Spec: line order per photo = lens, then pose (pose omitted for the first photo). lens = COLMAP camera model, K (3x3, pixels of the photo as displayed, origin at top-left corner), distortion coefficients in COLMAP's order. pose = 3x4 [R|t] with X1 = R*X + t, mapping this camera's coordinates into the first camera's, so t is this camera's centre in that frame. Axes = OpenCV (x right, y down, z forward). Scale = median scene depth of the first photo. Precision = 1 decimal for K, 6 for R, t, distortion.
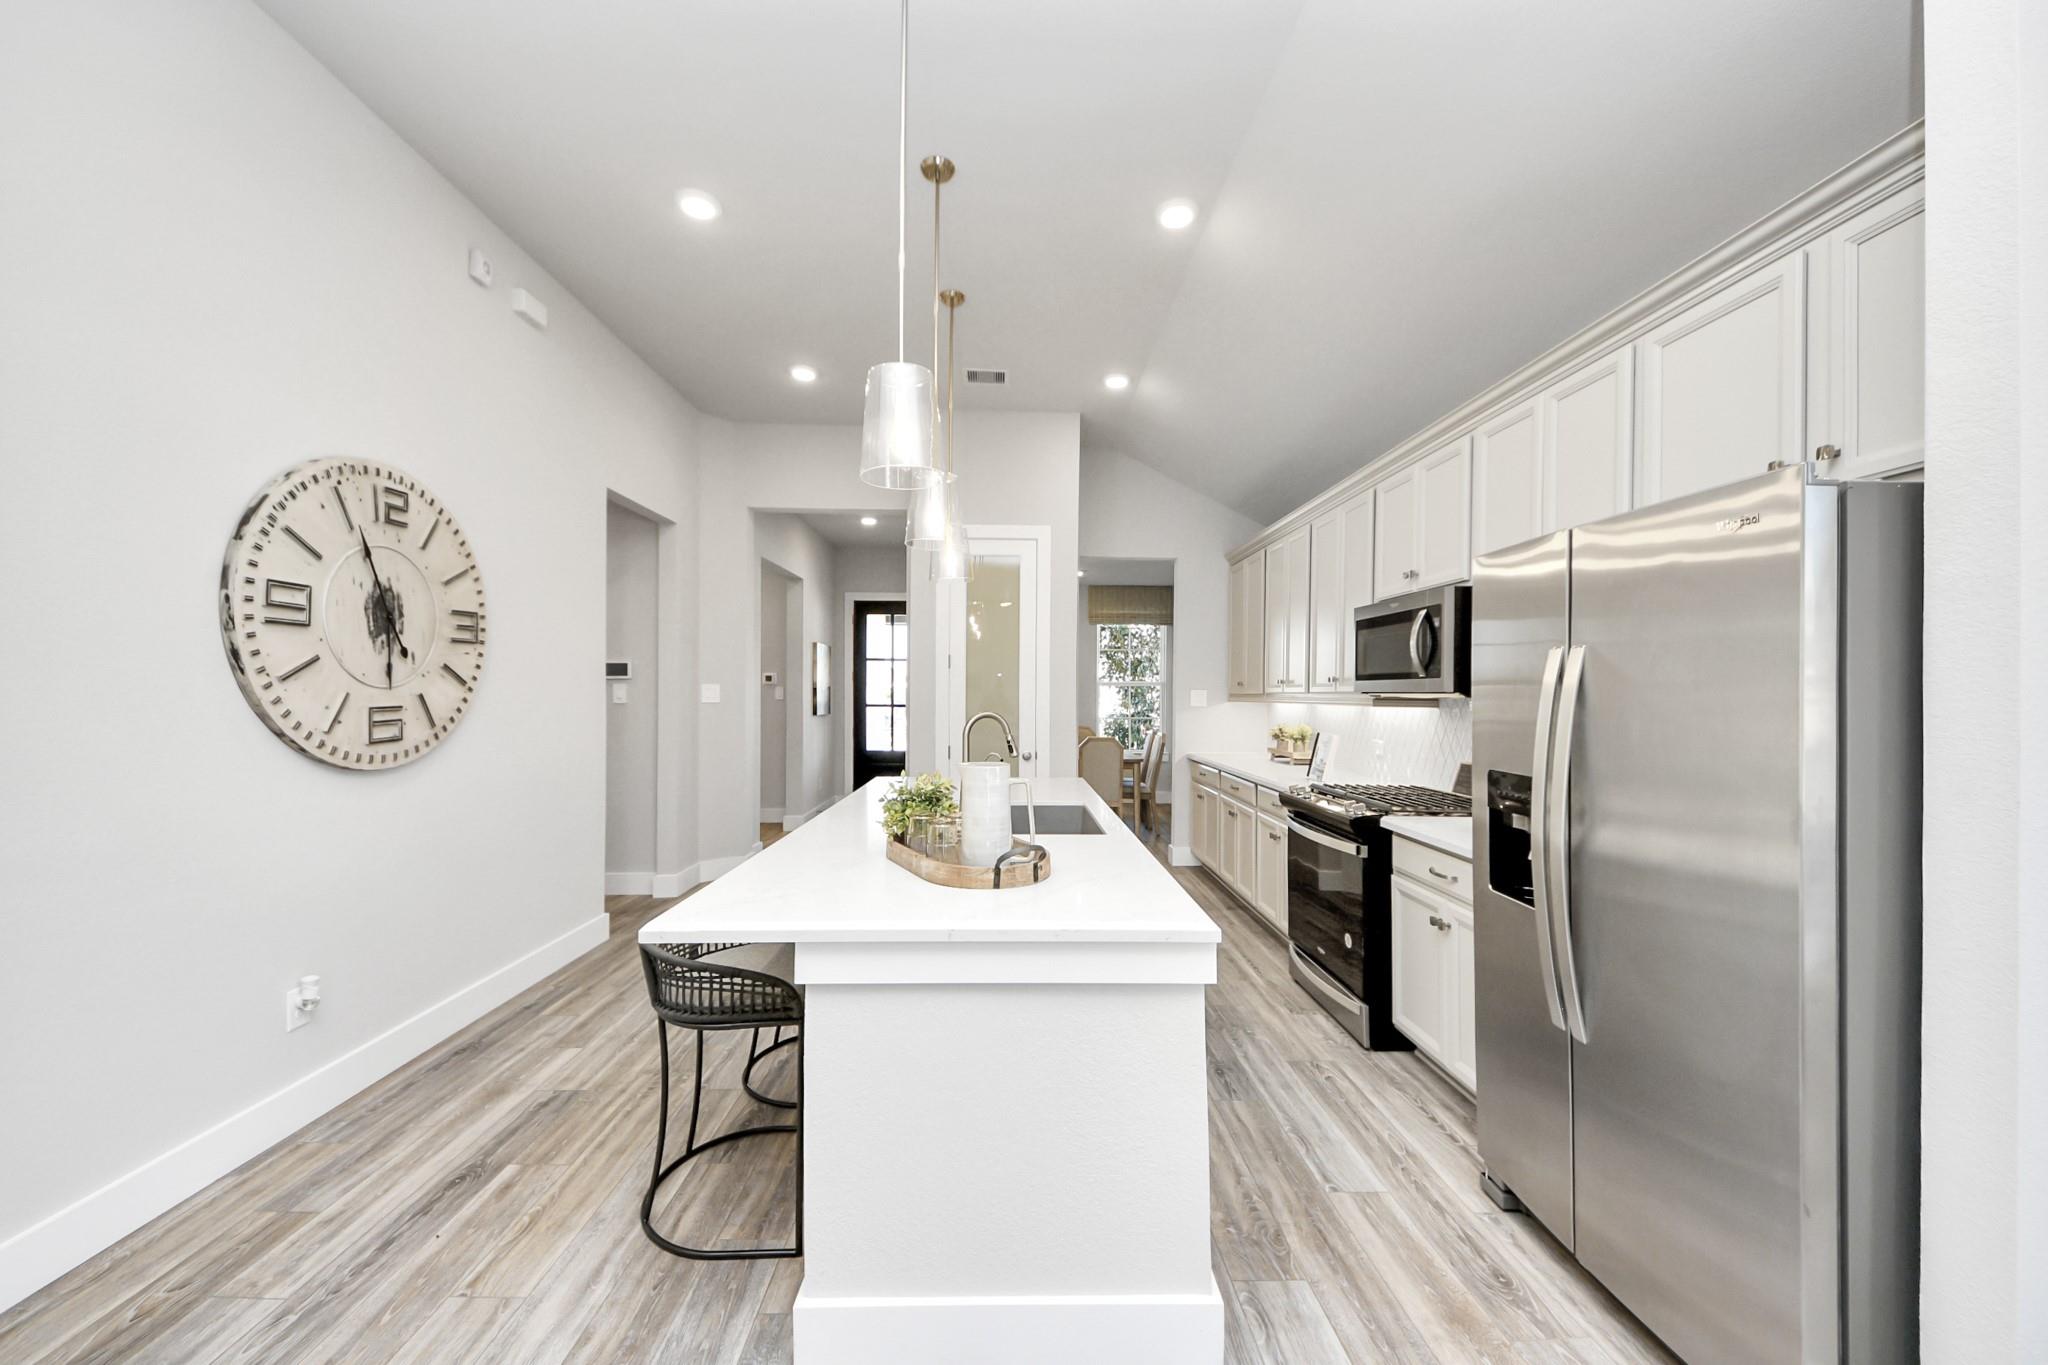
lens RADIAL K [[754.4, 0, 1028.1], [0, 754.4, 695.6], [0, 0, 1]] dist [0.011886, -0.016234]
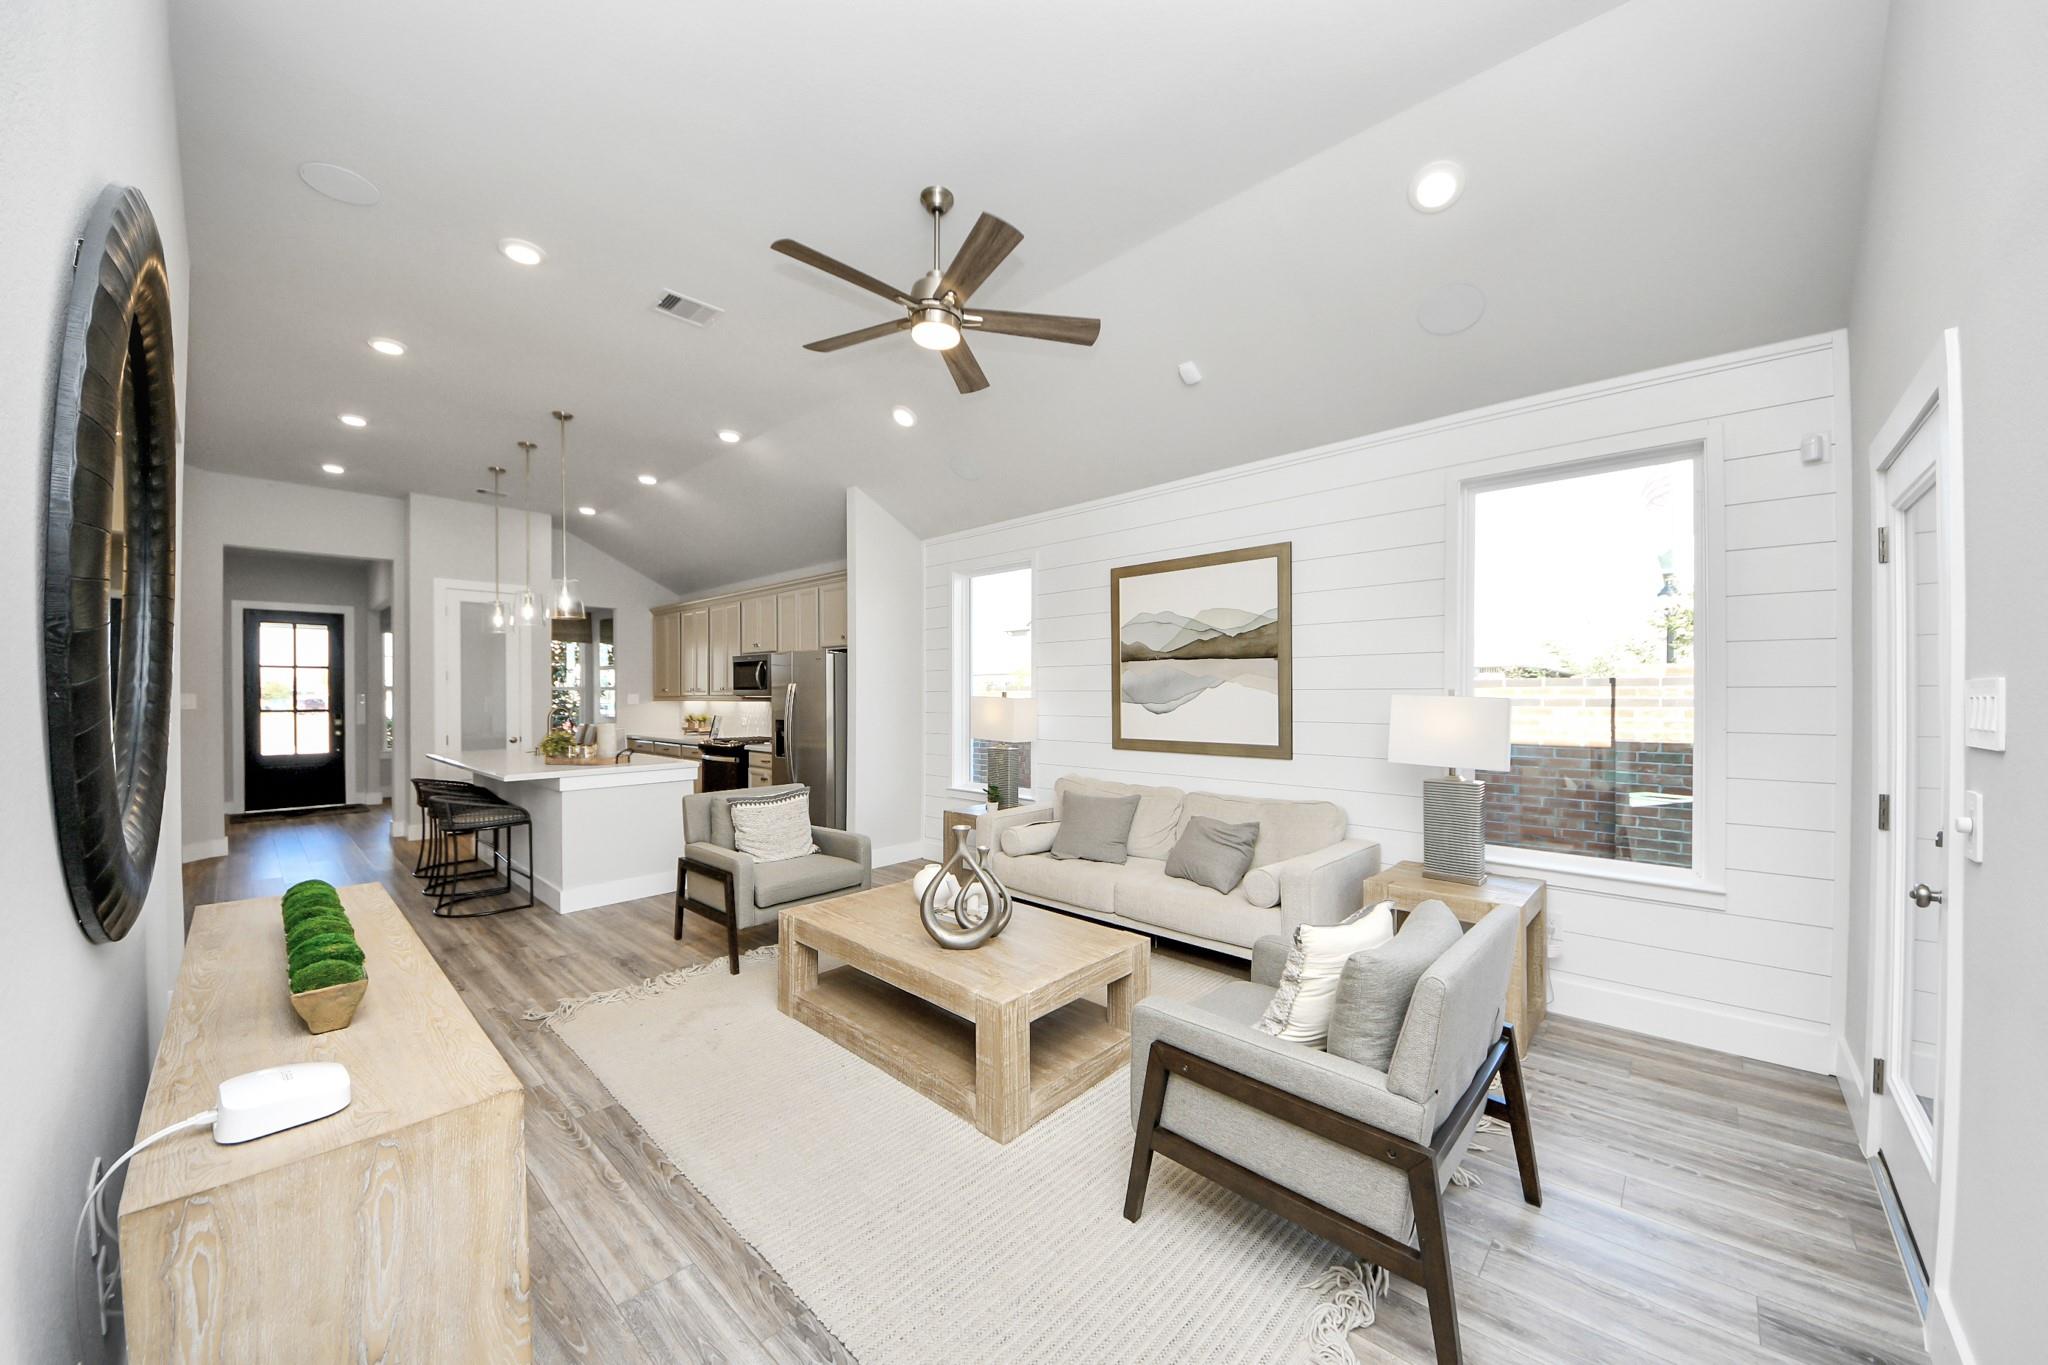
lens RADIAL K [[715.6, 0, 1031.3], [0, 715.6, 698.2], [0, 0, 1]] dist [0.013963, -0.021251]
pose [[0.692560, -0.012431, 0.721253, -0.634681], [0.010764, 0.999918, 0.006899, -0.001735], [-0.721280, 0.002986, 0.692637, -1.441926]]
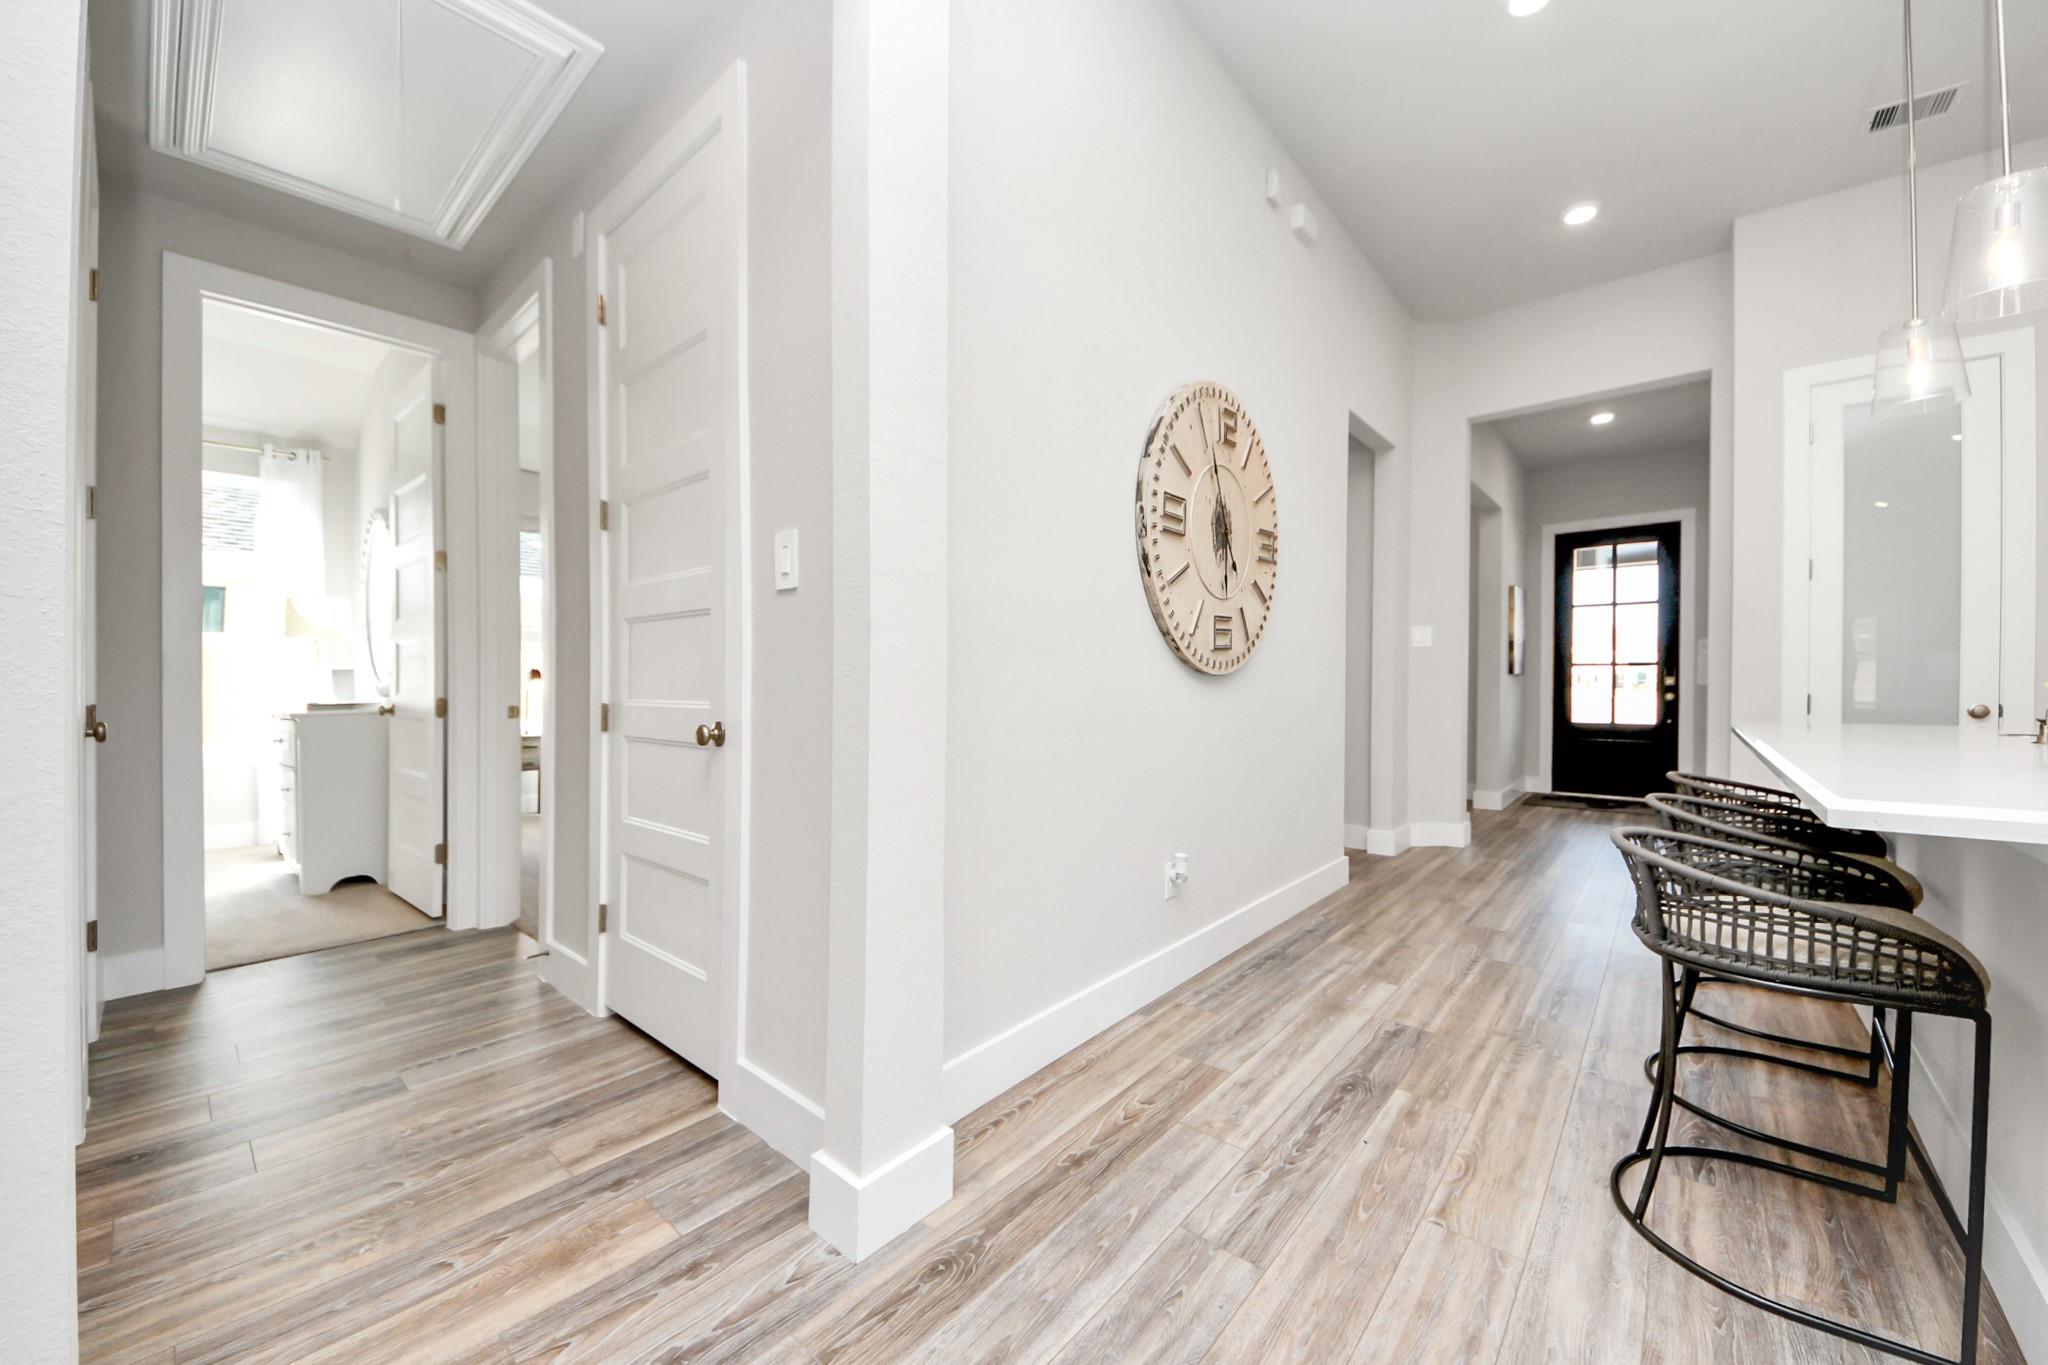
lens RADIAL K [[762.5, 0, 1026.5], [0, 762.5, 693.3], [0, 0, 1]] dist [0.043033, -0.027184]
pose [[0.742538, 0.003601, -0.669794, -0.329533], [0.004117, 0.999942, 0.009940, 0.110991], [0.669791, -0.010138, 0.742480, 0.006362]]
